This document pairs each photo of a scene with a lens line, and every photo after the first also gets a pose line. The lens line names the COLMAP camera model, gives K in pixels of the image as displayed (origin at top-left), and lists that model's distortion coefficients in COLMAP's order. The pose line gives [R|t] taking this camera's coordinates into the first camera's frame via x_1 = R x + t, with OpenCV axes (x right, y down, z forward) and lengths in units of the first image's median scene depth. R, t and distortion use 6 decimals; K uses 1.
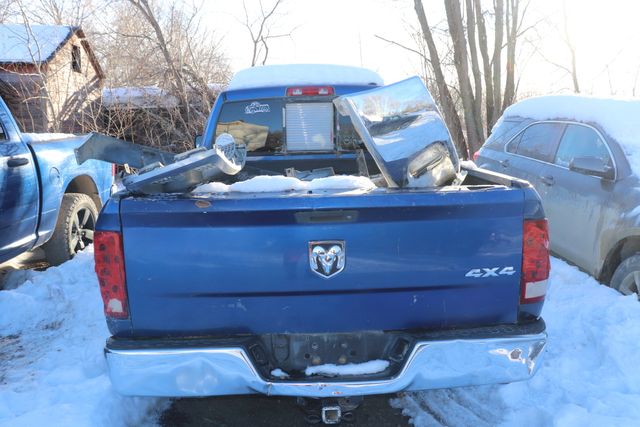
lens RADIAL K [[529.9, 0, 320.9], [0, 529.9, 215.9], [0, 0, 1]] dist [-0.148959, 0.108739]
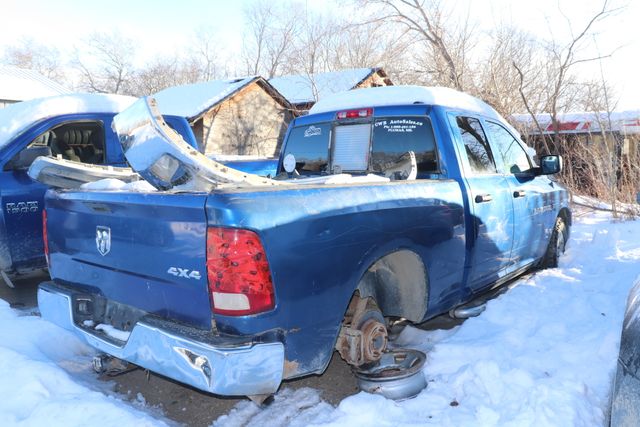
lens RADIAL K [[529.9, 0, 321.2], [0, 529.9, 209.9], [0, 0, 1]] dist [-0.148959, 0.108739]
pose [[0.732279, 0.066406, -0.677759, 0.658085], [-0.116708, 0.992748, -0.028828, -0.010955], [0.670929, 0.100210, 0.734719, 0.210421]]
